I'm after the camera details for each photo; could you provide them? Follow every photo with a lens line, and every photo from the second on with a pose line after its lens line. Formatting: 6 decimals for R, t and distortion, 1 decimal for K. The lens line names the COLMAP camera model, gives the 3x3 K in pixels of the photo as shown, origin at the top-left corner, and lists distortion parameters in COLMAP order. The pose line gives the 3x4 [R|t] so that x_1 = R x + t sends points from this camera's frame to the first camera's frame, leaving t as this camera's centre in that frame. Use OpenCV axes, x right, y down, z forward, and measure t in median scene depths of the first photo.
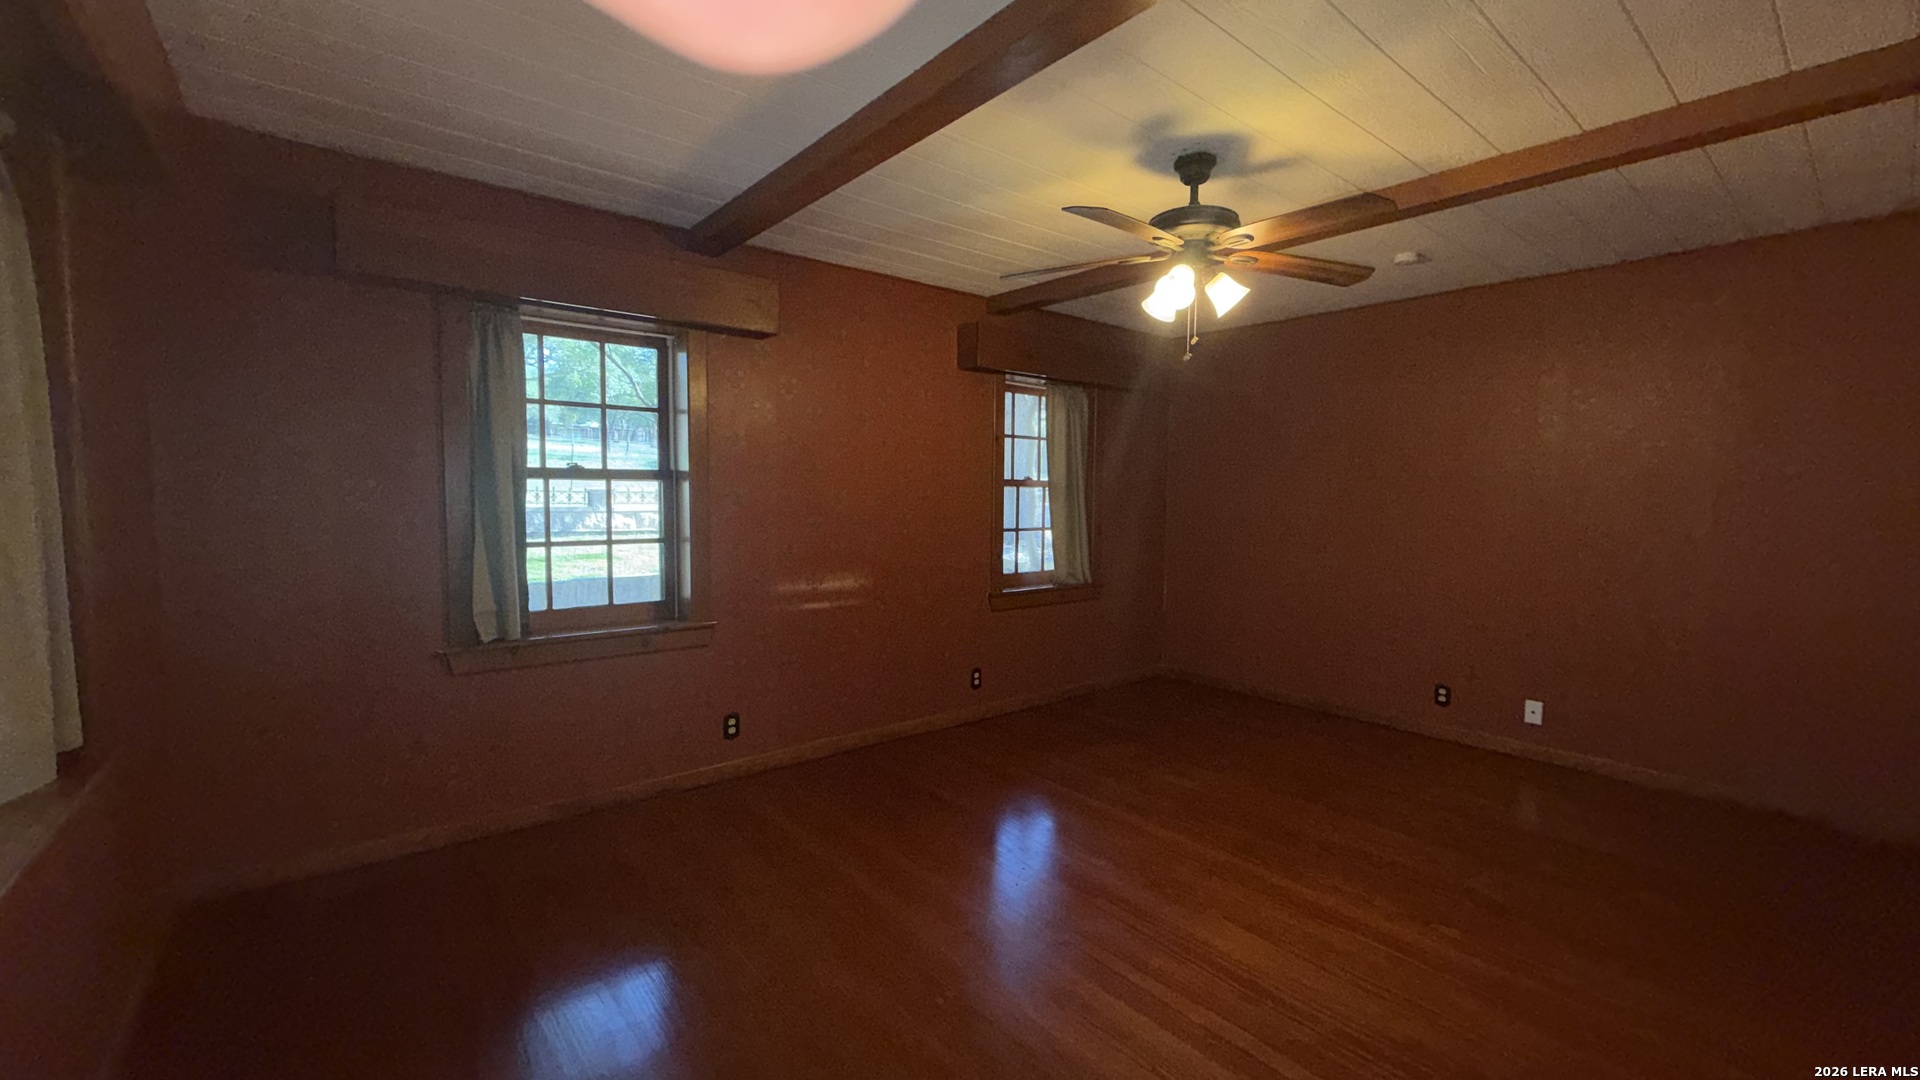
lens RADIAL K [[765.5, 0, 959.7], [0, 765.5, 537.3], [0, 0, 1]] dist [0.001468, 0.000249]
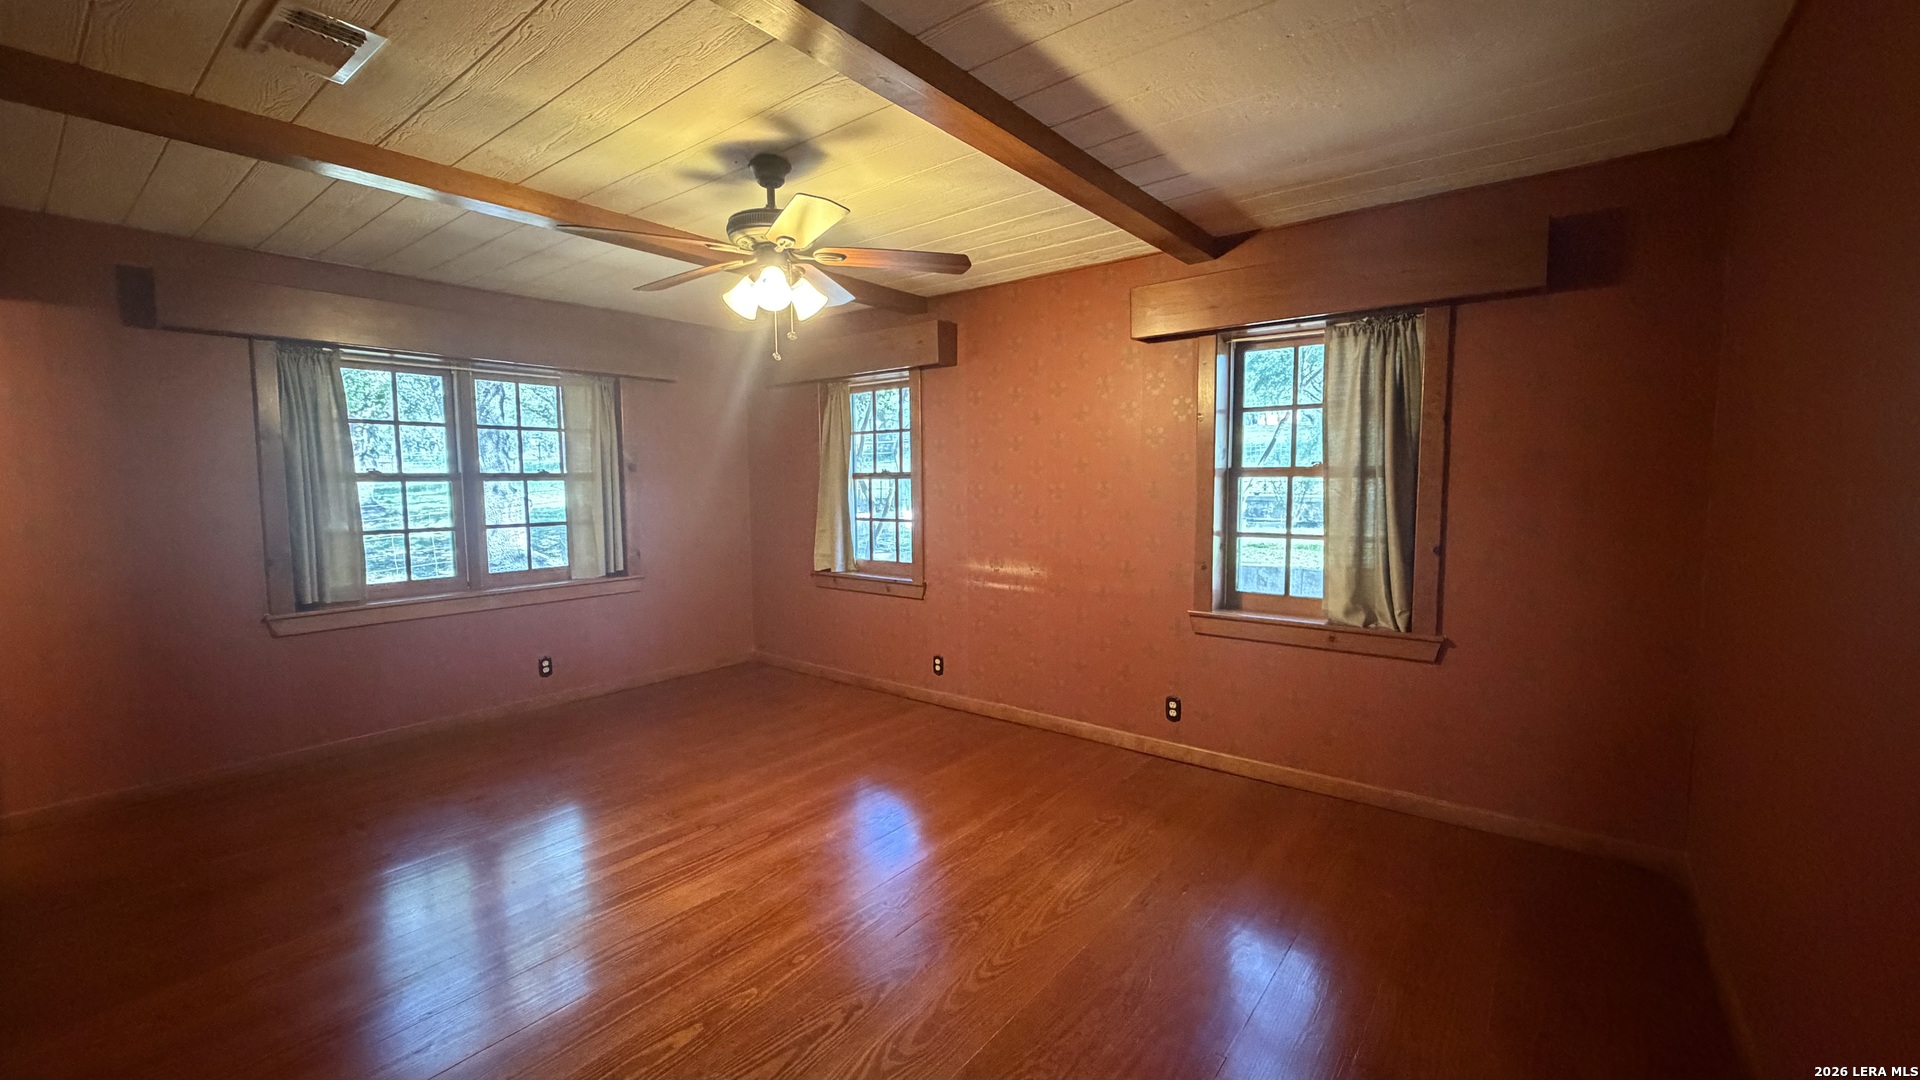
lens RADIAL K [[765.5, 0, 958.4], [0, 765.5, 542.6], [0, 0, 1]] dist [0.001468, 0.000249]
pose [[0.212574, 0.069360, -0.974680, 0.909647], [-0.053249, 0.996818, 0.059321, -0.040237], [0.975693, 0.039291, 0.215591, 0.683992]]
